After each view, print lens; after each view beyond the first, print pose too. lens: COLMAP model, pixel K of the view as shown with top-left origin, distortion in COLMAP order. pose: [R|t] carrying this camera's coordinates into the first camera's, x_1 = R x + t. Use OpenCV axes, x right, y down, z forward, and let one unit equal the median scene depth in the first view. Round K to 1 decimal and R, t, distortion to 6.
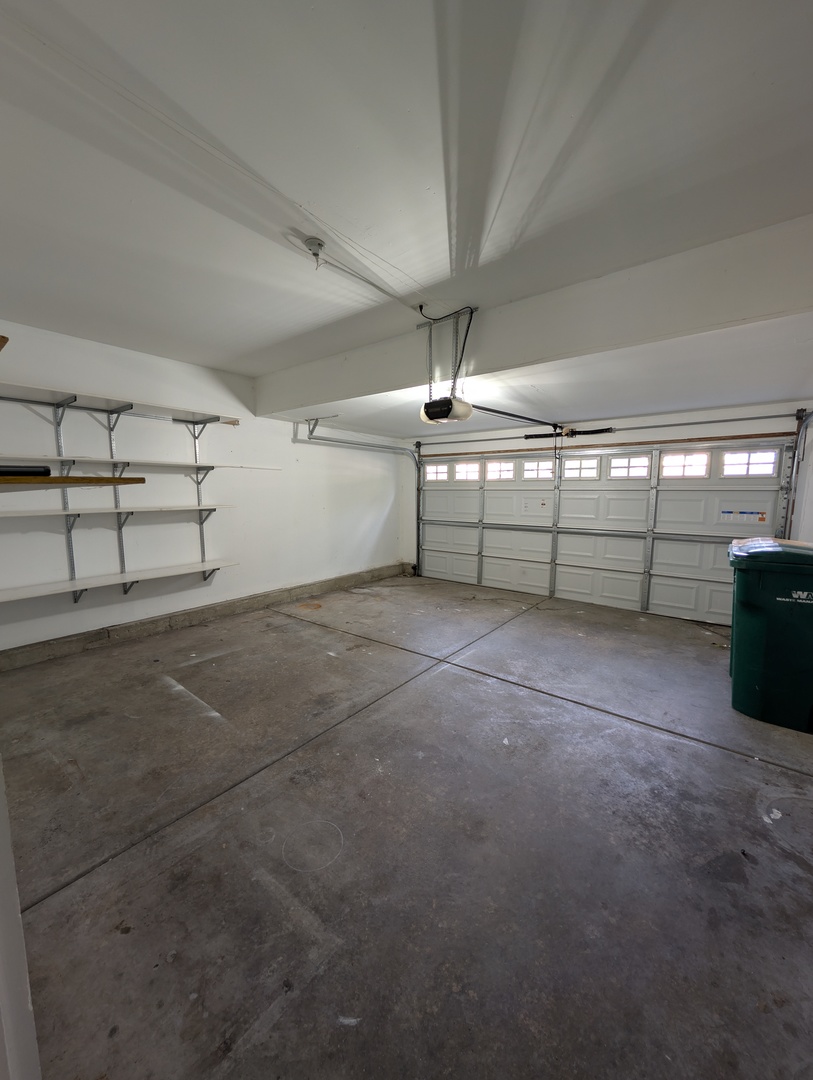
lens RADIAL K [[410.9, 0, 404.1], [0, 410.9, 542.9], [0, 0, 1]] dist [0.001861, 0.000011]
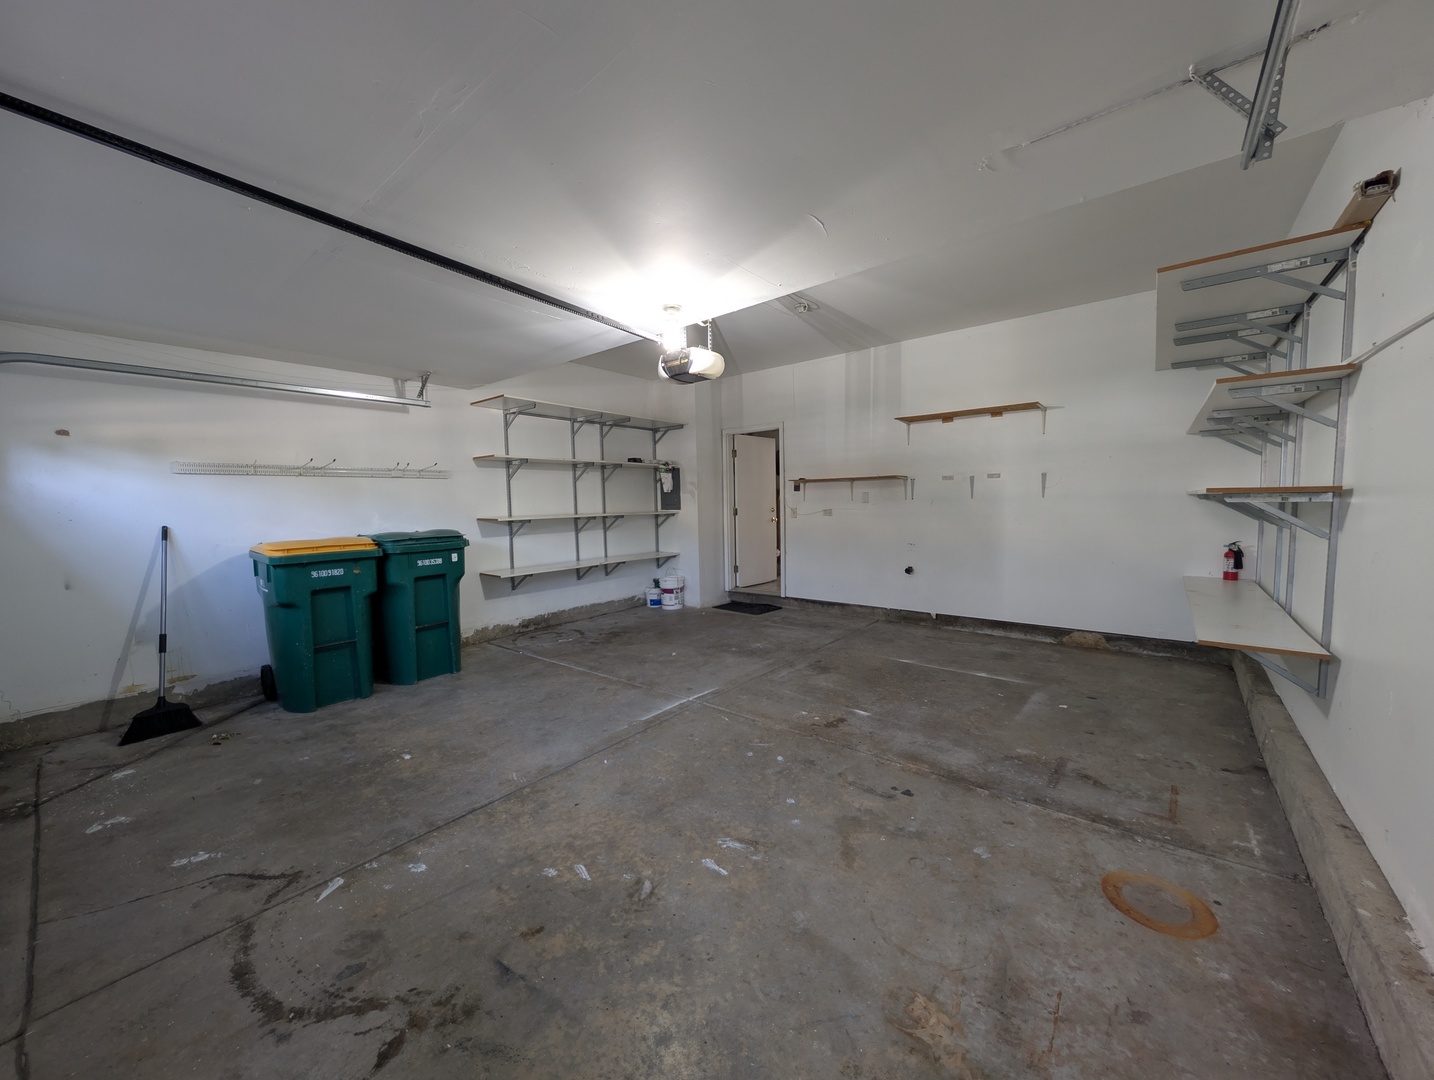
lens RADIAL K [[545.6, 0, 718.7], [0, 545.6, 539.5], [0, 0, 1]] dist [0.001861, 0.000011]
pose [[-0.999759, 0.017881, 0.012738, 0.036935], [0.020054, 0.979907, 0.198442, -0.174968], [-0.008934, 0.198650, -0.980030, 1.724546]]
